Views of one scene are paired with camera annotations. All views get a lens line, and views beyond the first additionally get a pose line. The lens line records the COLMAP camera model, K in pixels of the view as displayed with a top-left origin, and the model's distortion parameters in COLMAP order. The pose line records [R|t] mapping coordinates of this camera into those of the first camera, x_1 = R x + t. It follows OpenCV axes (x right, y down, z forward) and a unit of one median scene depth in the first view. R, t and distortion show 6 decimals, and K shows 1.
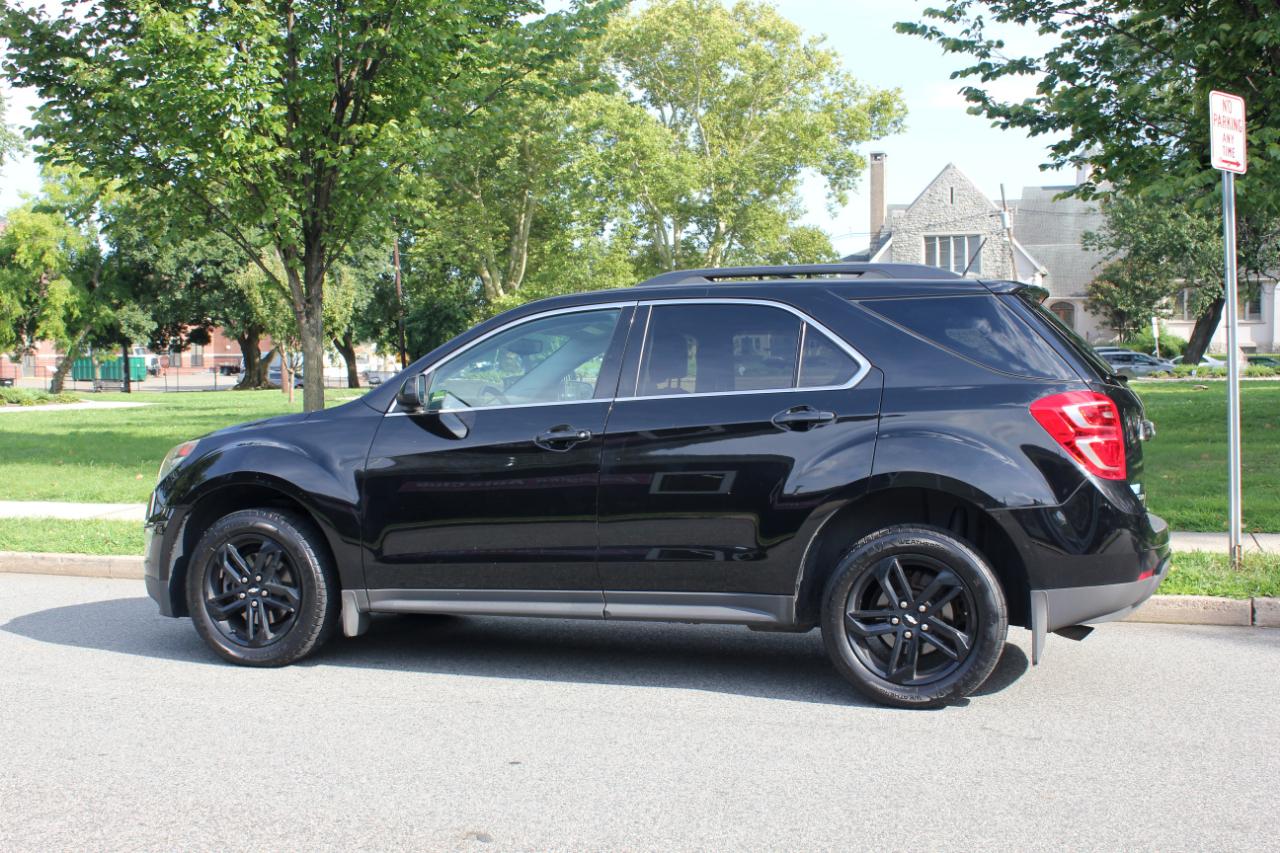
lens RADIAL K [[1460.3, 0, 678.6], [0, 1460.3, 441.9], [0, 0, 1]] dist [-0.064852, 0.000000]
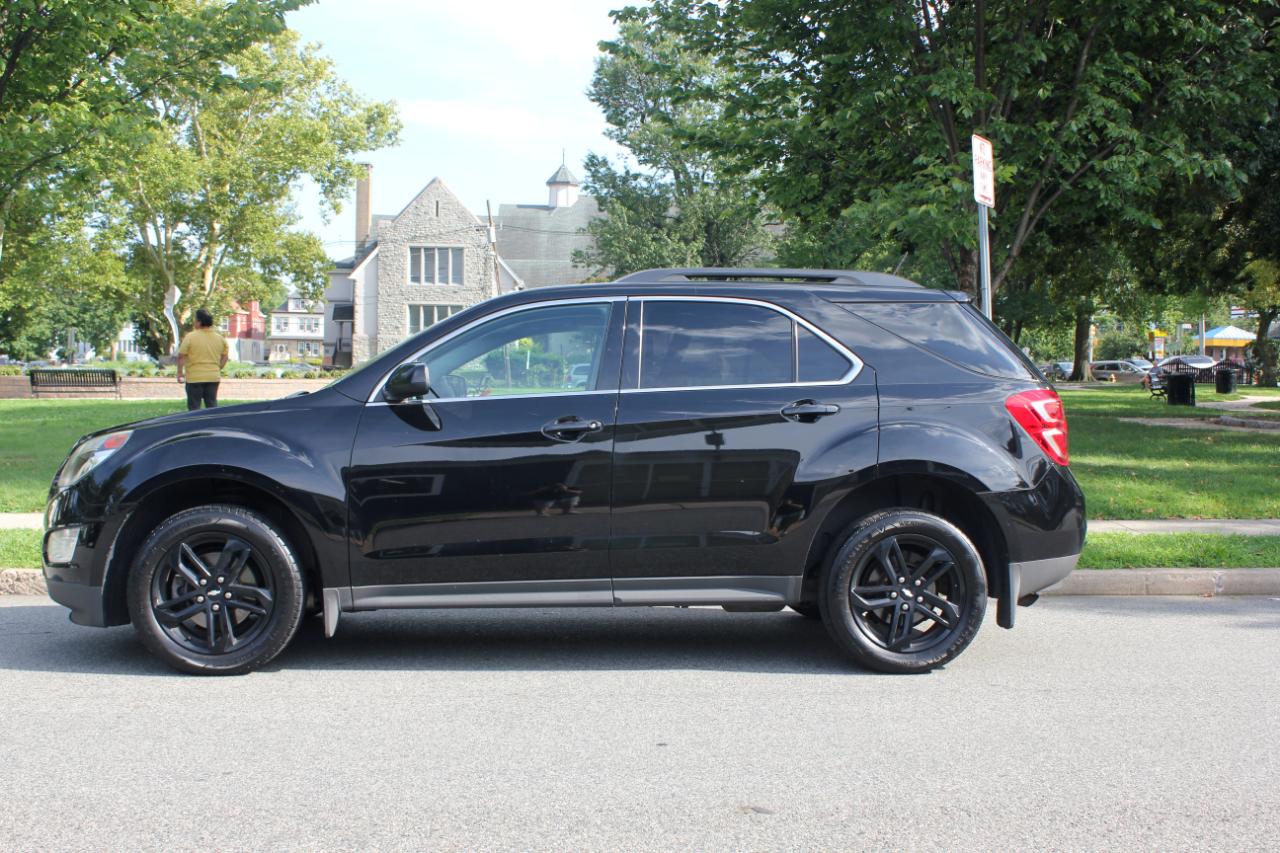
lens RADIAL K [[1408.9, 0, 668.8], [0, 1408.9, 481.6], [0, 0, 1]] dist [-0.078536, 0.000000]
pose [[0.927807, -0.009051, 0.372951, -0.074057], [0.000036, 0.999708, 0.024173, 0.002004], [-0.373061, -0.022415, 0.927536, 0.013929]]
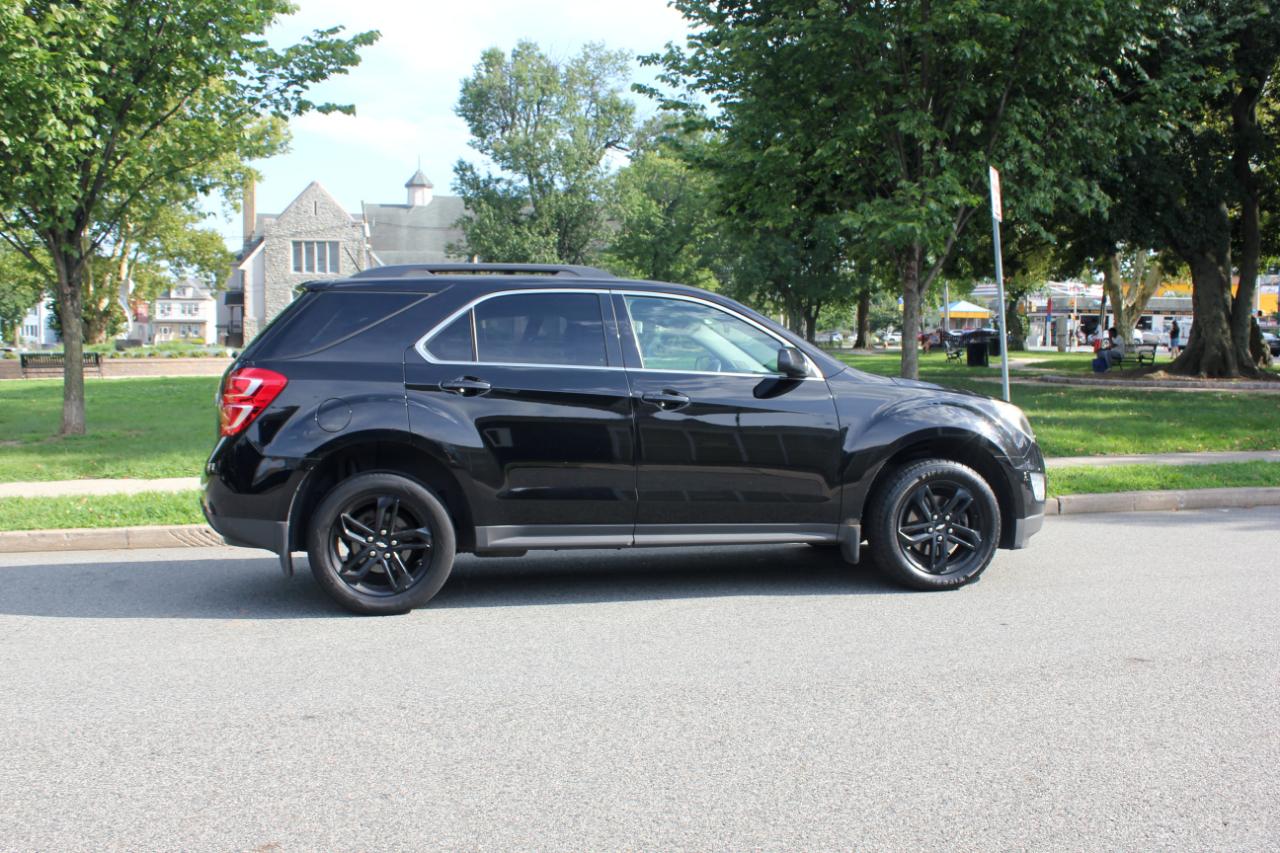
lens RADIAL K [[1200.0, 0, 650.0], [0, 1200.0, 433.2], [0, 0, 1]] dist [-0.103491, 0.000000]
pose [[0.865204, -0.030744, 0.500476, -0.152859], [0.022216, 0.999489, 0.022993, 0.000214], [-0.500927, -0.008776, 0.865445, 0.028037]]
